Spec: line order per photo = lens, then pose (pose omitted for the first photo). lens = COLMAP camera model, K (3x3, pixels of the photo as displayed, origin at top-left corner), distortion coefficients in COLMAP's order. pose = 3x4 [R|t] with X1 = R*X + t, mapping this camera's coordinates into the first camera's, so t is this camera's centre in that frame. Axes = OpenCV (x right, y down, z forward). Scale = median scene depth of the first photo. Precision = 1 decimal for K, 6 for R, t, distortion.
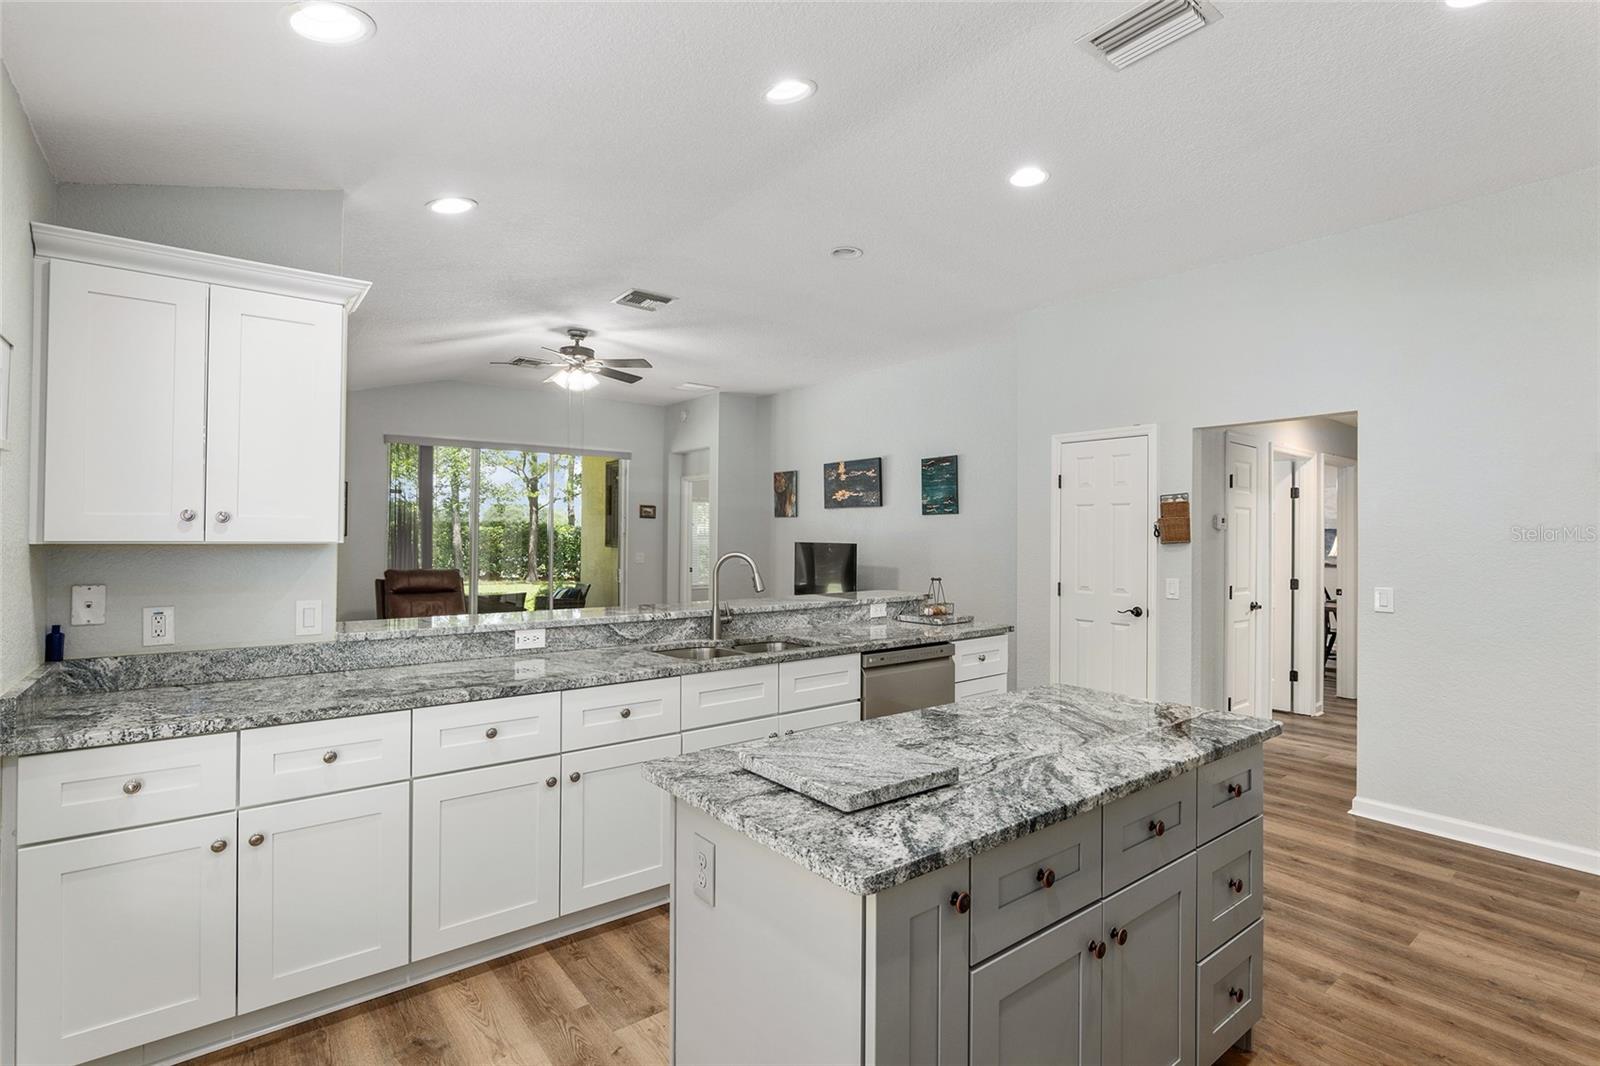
lens RADIAL K [[755.8, 0, 789.4], [0, 755.8, 526.0], [0, 0, 1]] dist [-0.016738, 0.000466]
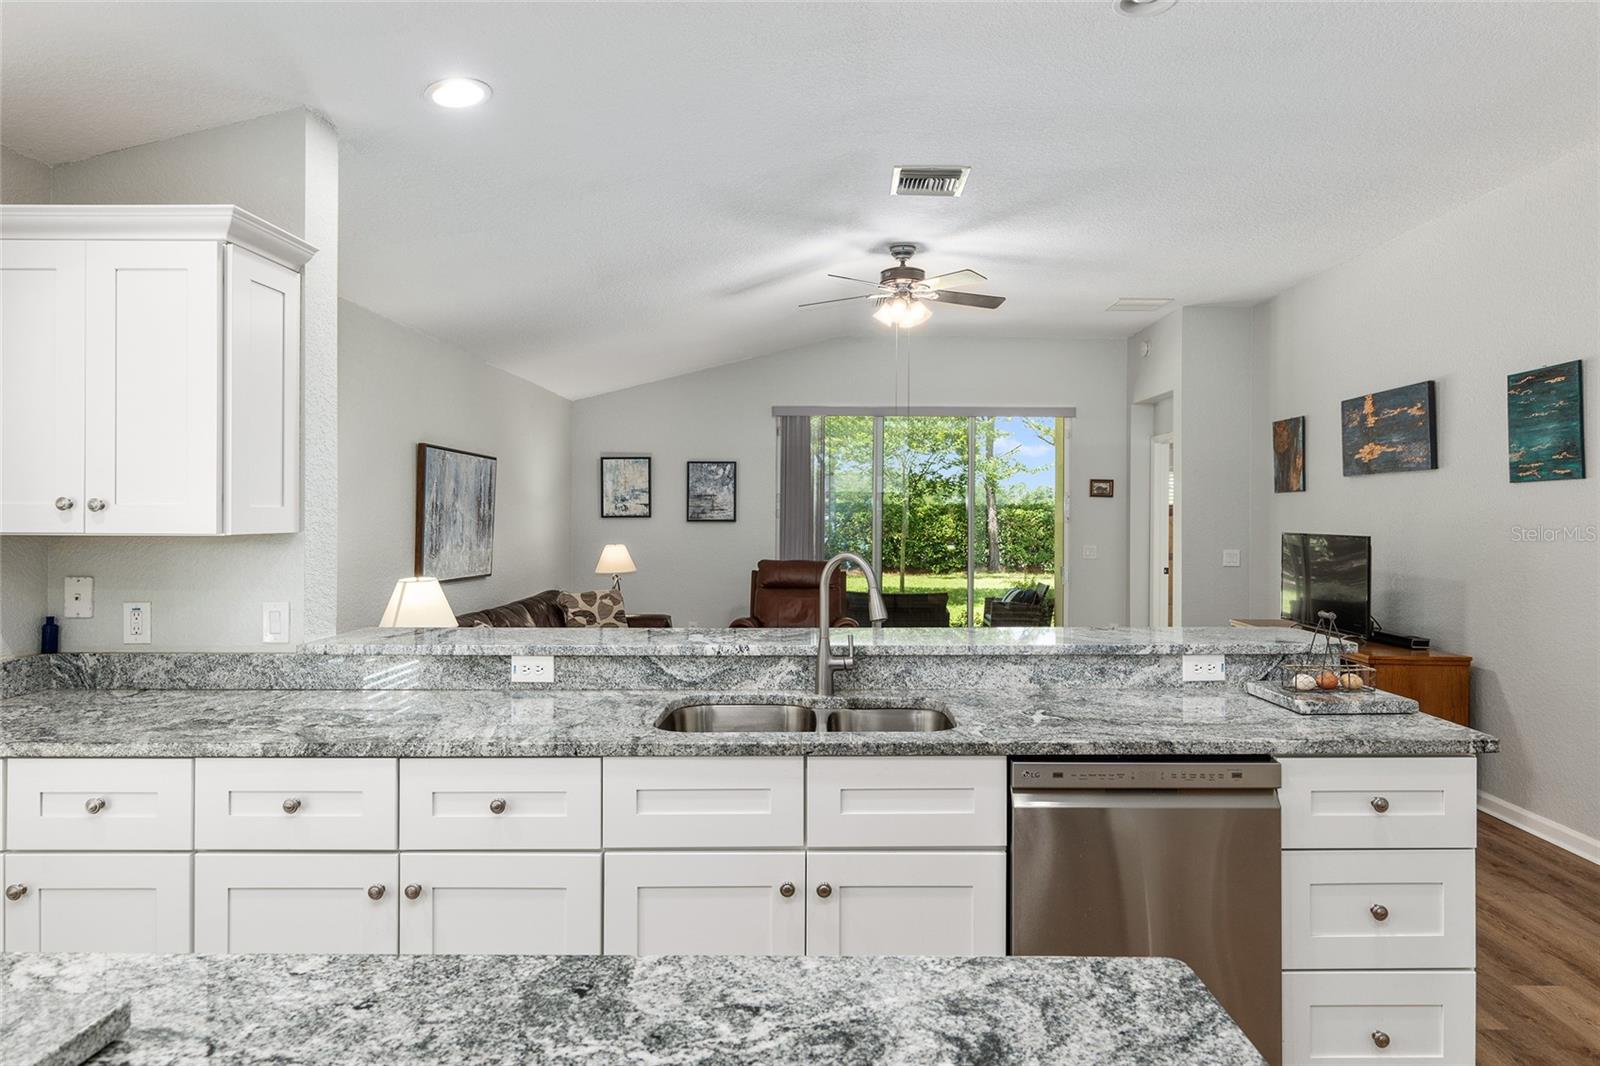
lens RADIAL K [[905.7, 0, 833.7], [0, 905.7, 512.7], [0, 0, 1]] dist [0.000289, 0.000135]
pose [[0.796446, -0.005671, -0.604683, 0.235640], [0.008565, 0.999962, 0.001903, 0.001287], [0.604649, -0.006695, 0.796464, 0.284043]]
